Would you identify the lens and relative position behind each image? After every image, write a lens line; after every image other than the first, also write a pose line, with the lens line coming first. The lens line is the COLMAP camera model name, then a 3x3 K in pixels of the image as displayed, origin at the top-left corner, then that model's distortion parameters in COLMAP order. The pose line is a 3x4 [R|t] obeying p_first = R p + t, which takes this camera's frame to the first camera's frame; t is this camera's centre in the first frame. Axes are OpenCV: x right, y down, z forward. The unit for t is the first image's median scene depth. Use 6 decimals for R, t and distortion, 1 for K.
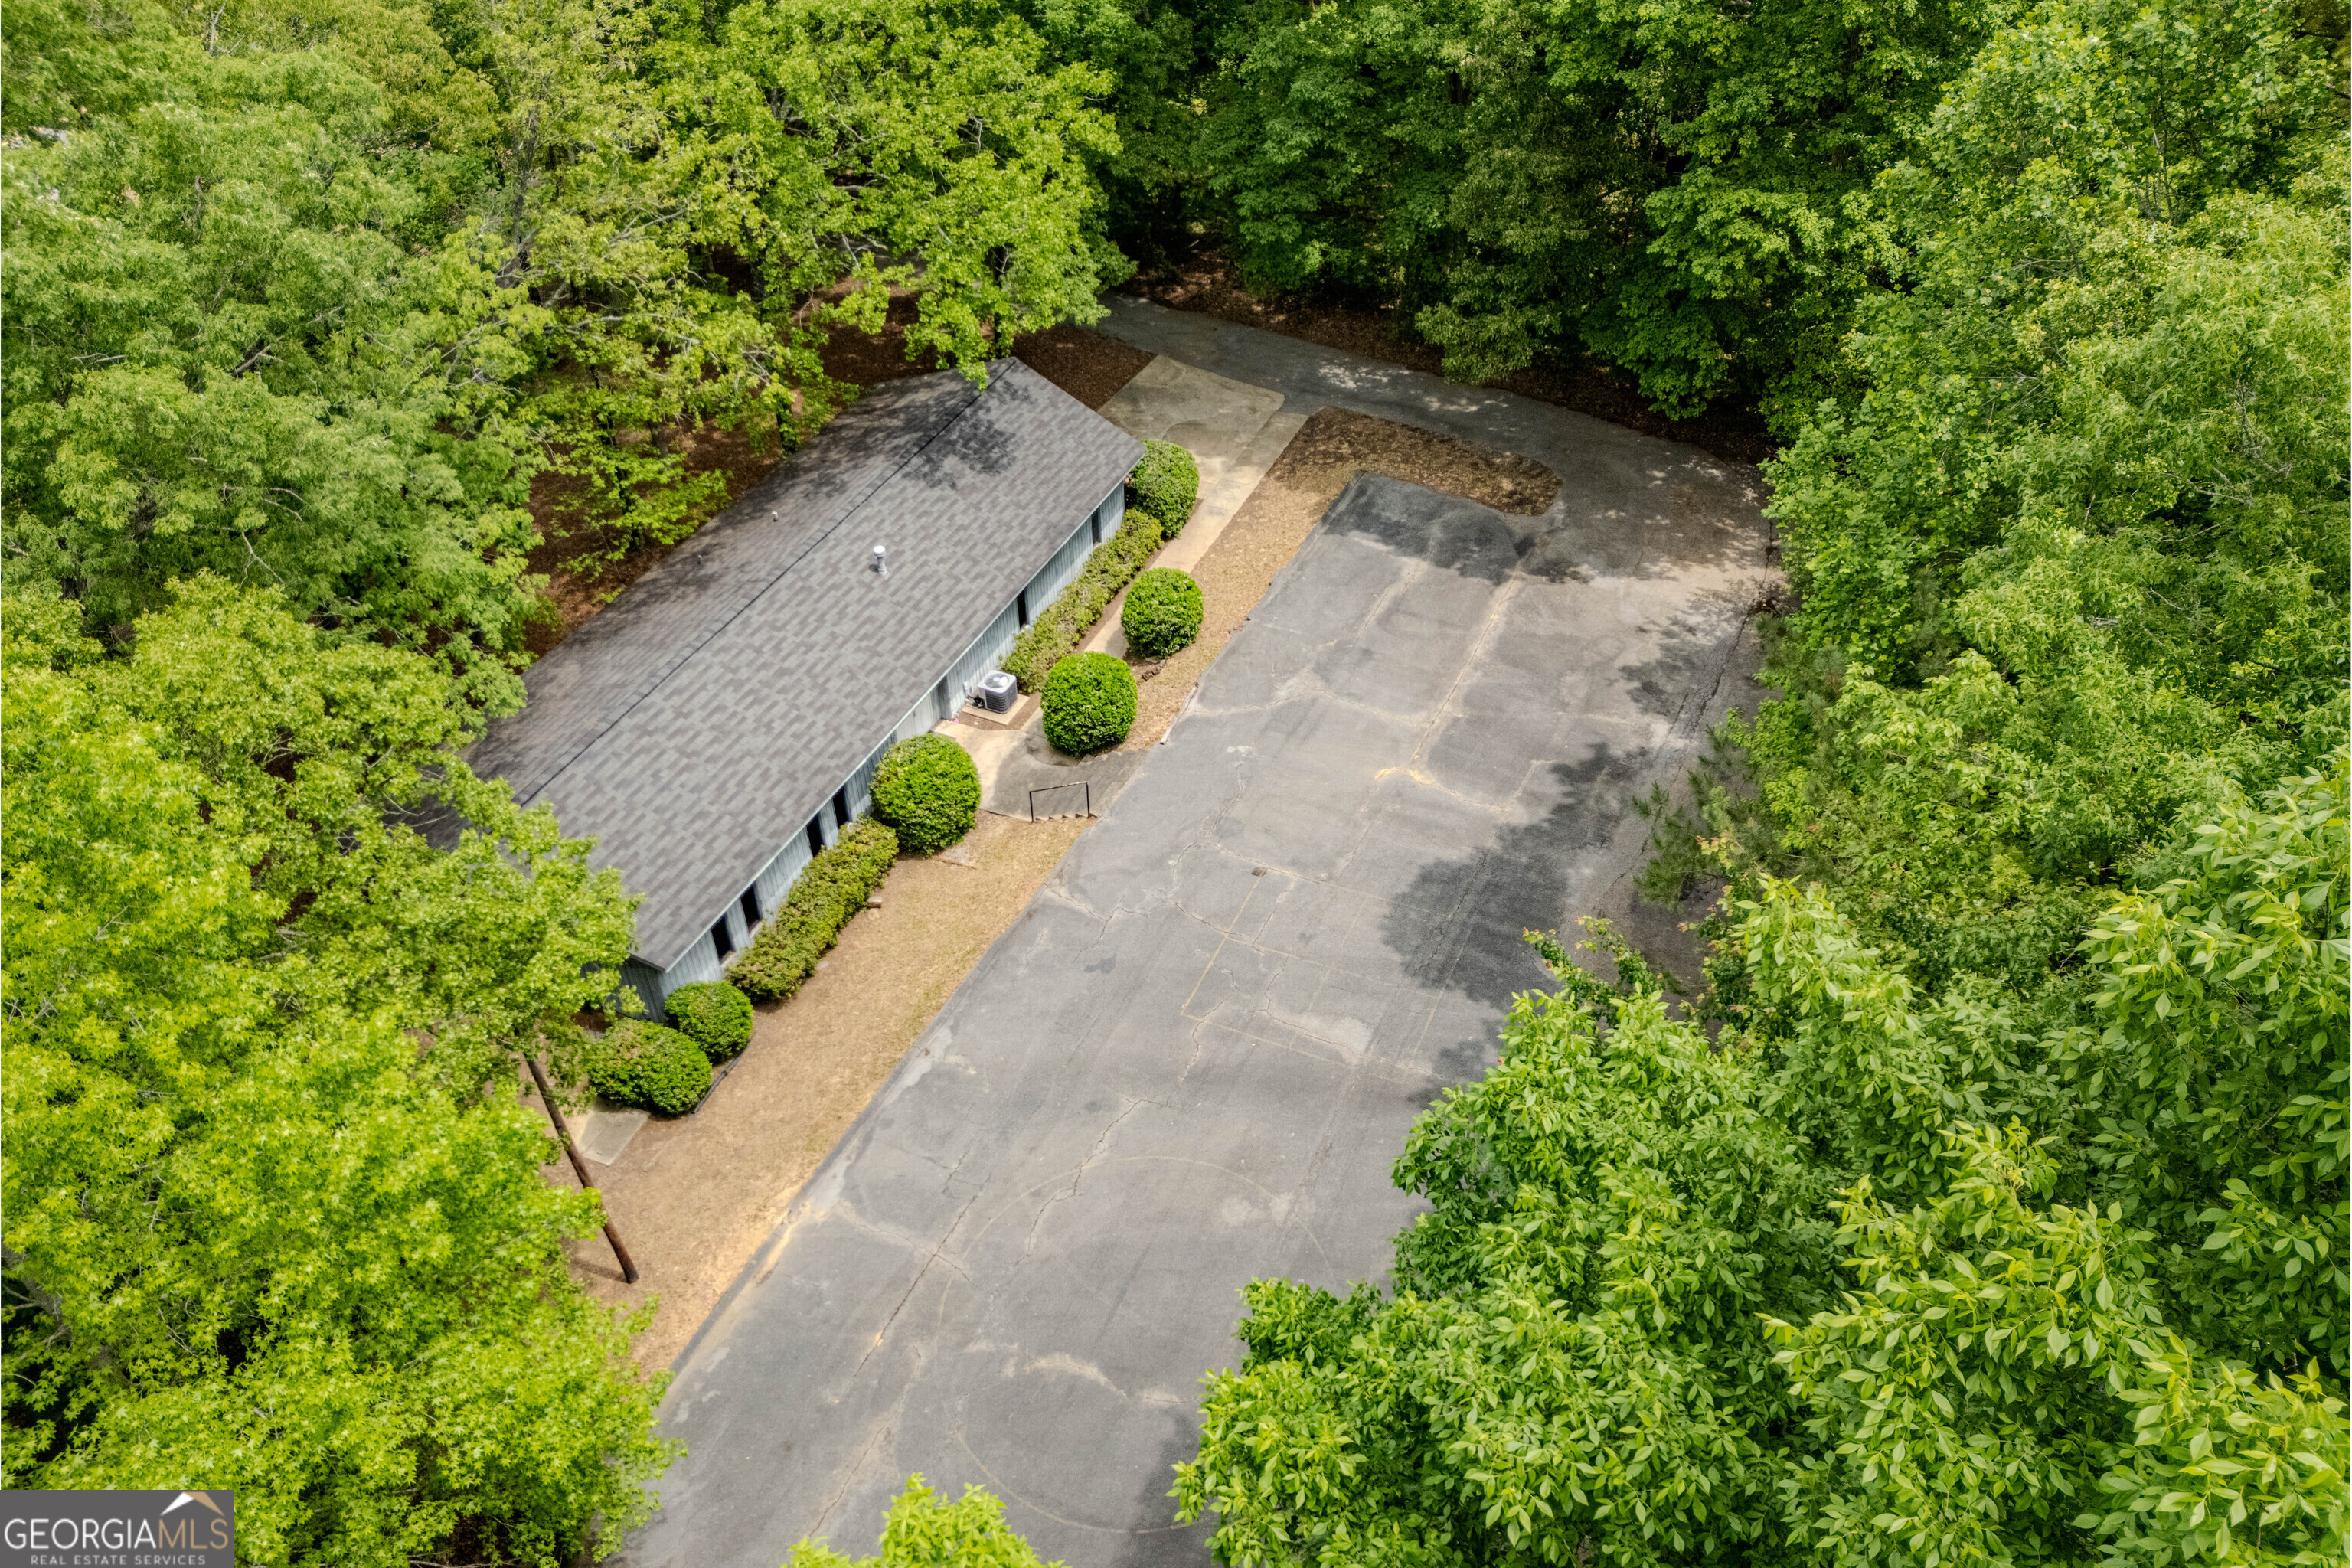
lens RADIAL K [[1661.4, 0, 1173.7], [0, 1661.4, 787.9], [0, 0, 1]] dist [0.006005, -0.000669]
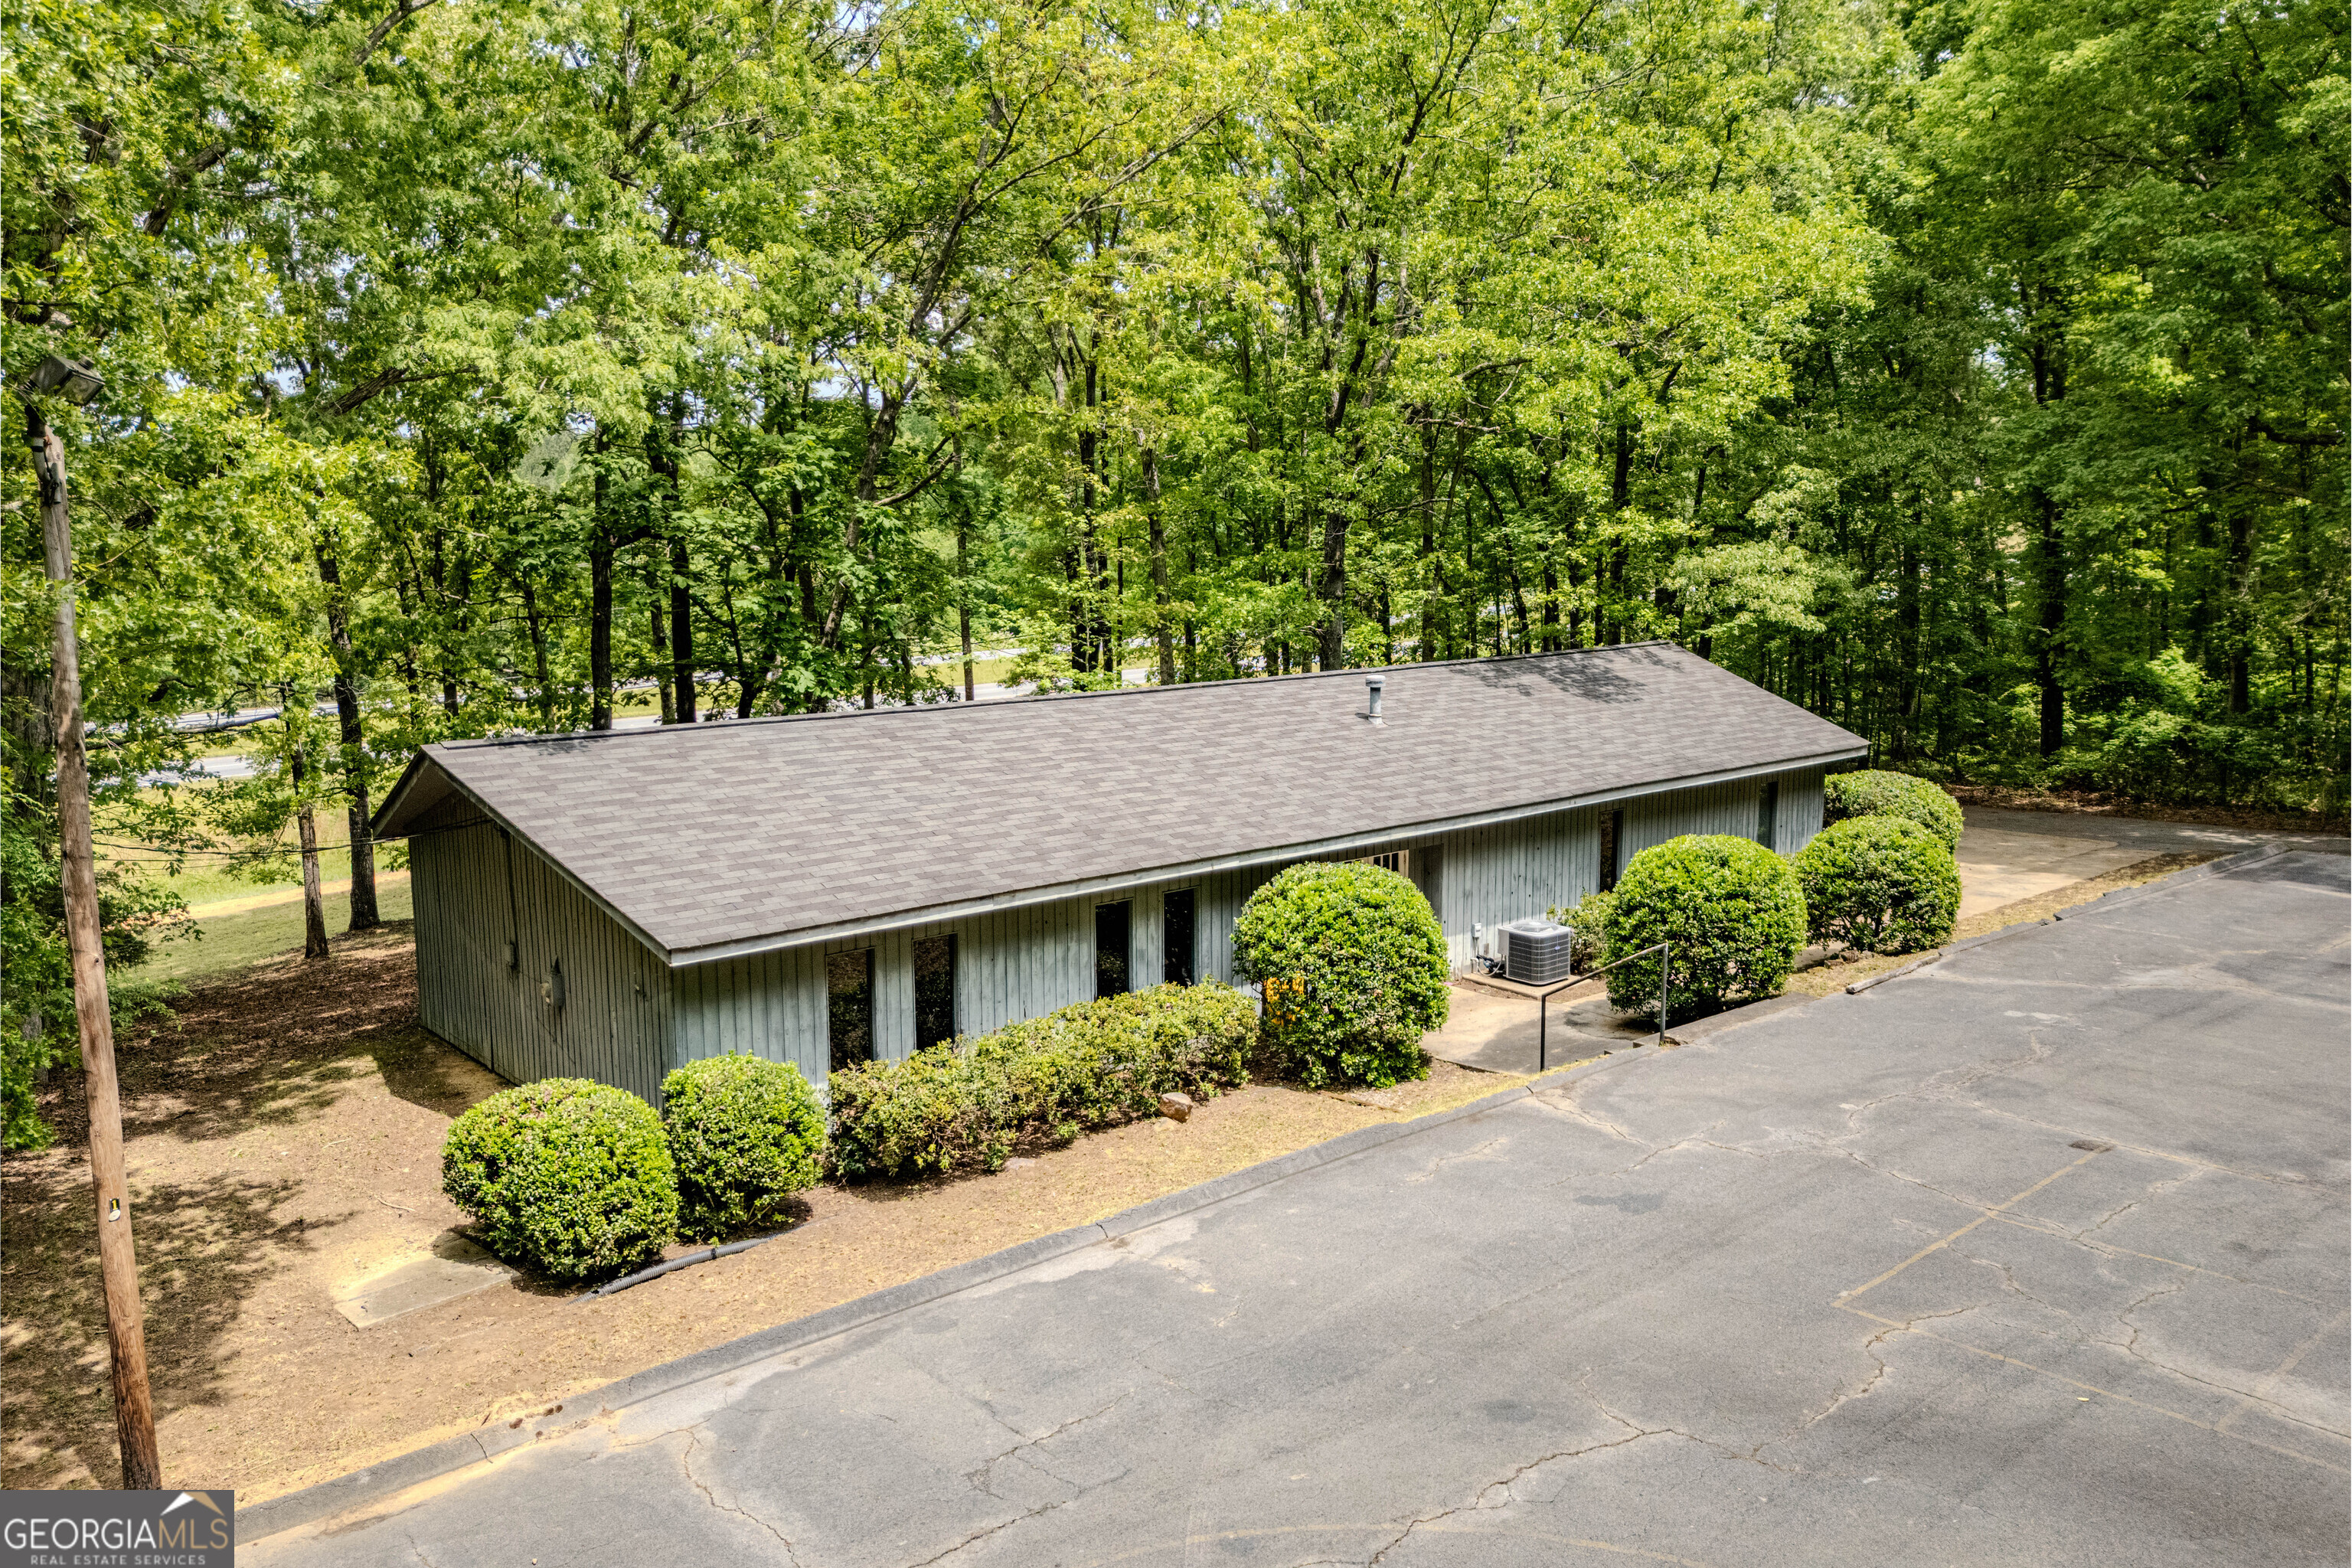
lens RADIAL K [[1661.4, 0, 1176.7], [0, 1661.4, 782.4], [0, 0, 1]] dist [0.006005, -0.000669]
pose [[0.900831, 0.048300, -0.431475, 0.023812], [-0.301612, 0.784465, -0.541890, 0.267569], [0.312304, 0.618289, 0.721238, 0.628315]]
